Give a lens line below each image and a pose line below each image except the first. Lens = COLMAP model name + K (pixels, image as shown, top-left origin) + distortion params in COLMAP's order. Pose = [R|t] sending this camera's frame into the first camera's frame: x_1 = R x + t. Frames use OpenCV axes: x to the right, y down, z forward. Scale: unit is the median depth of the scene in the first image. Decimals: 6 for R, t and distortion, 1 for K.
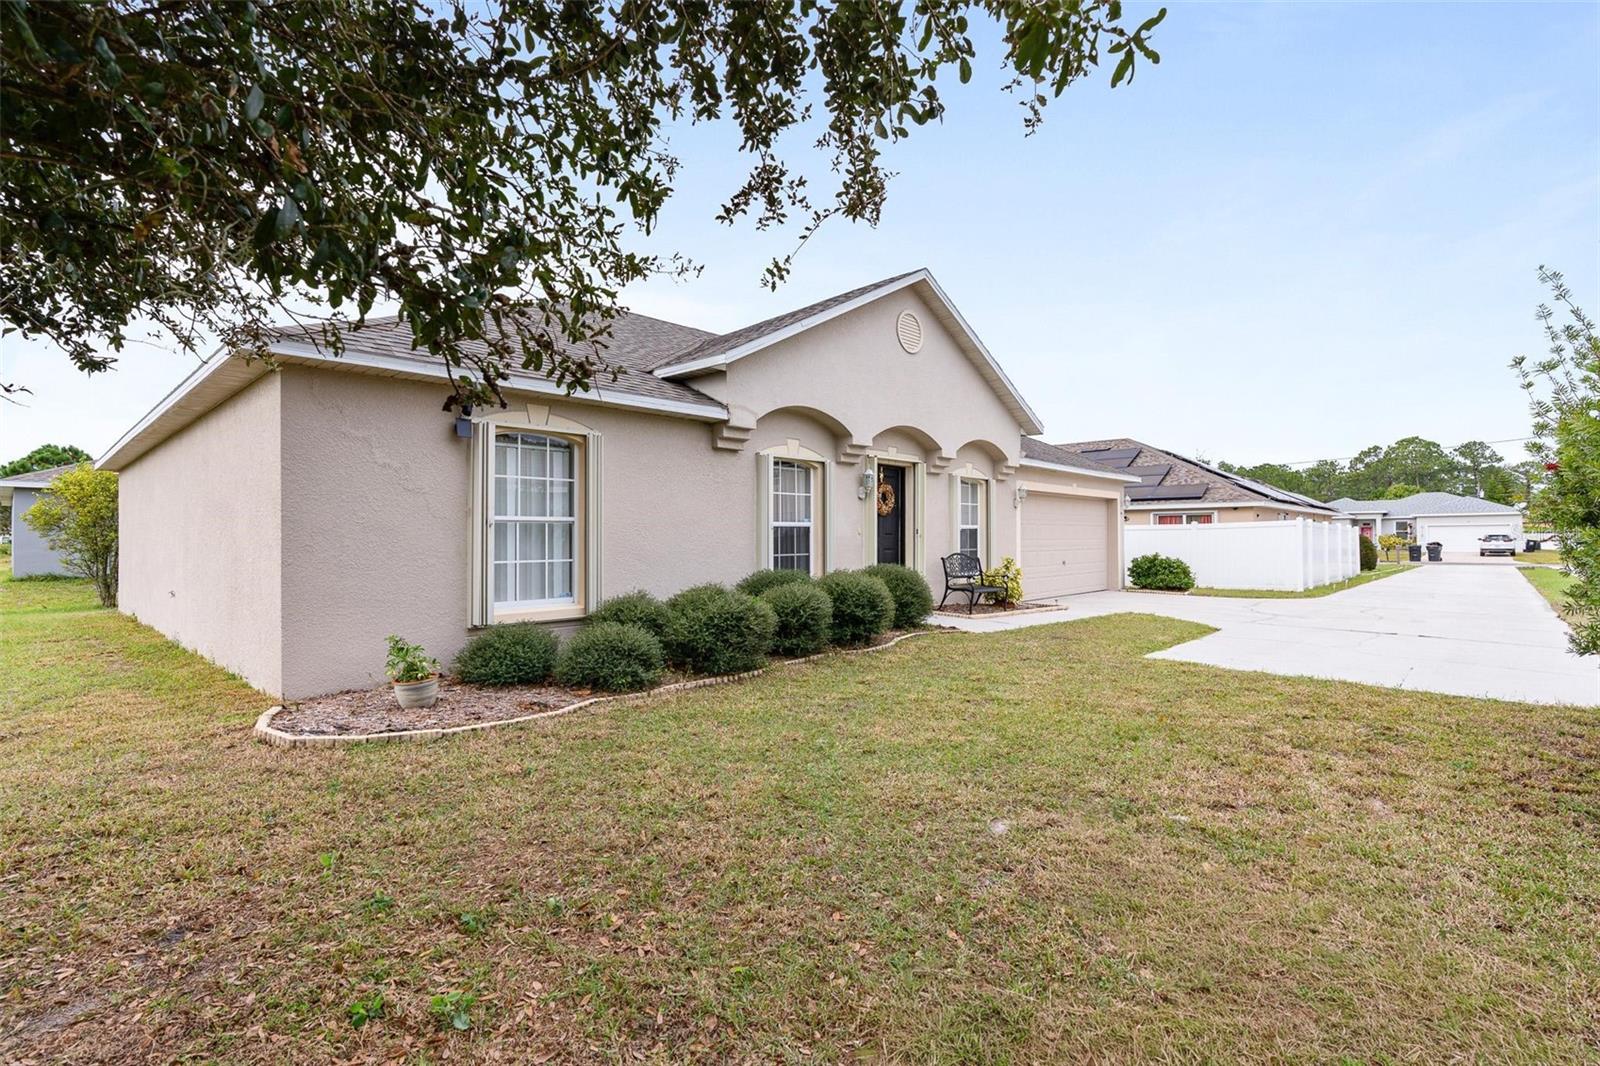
lens RADIAL K [[734.5, 0, 800.0], [0, 734.5, 533.0], [0, 0, 1]] dist [-0.008455, -0.000169]
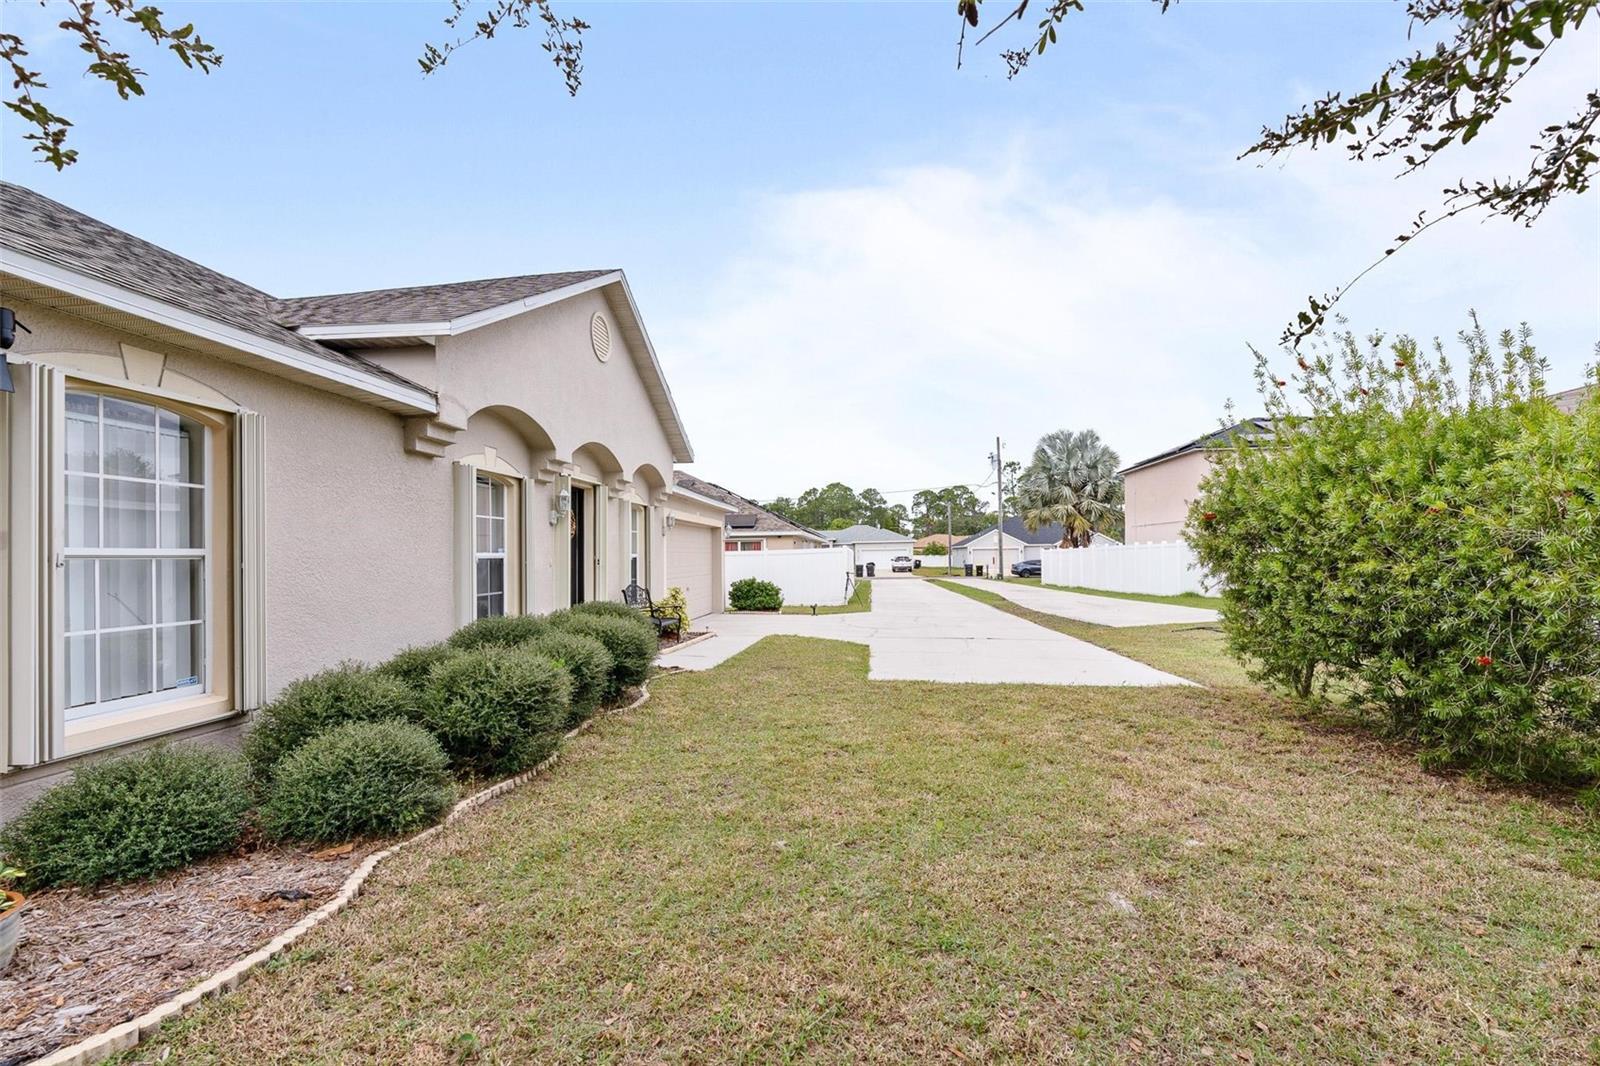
lens RADIAL K [[716.1, 0, 794.2], [0, 716.1, 552.9], [0, 0, 1]] dist [-0.000829, 0.000330]
pose [[0.800751, -0.001946, 0.598994, -0.228632], [0.004738, 0.999984, -0.003084, -0.011824], [-0.598979, 0.005307, 0.800747, 0.211345]]
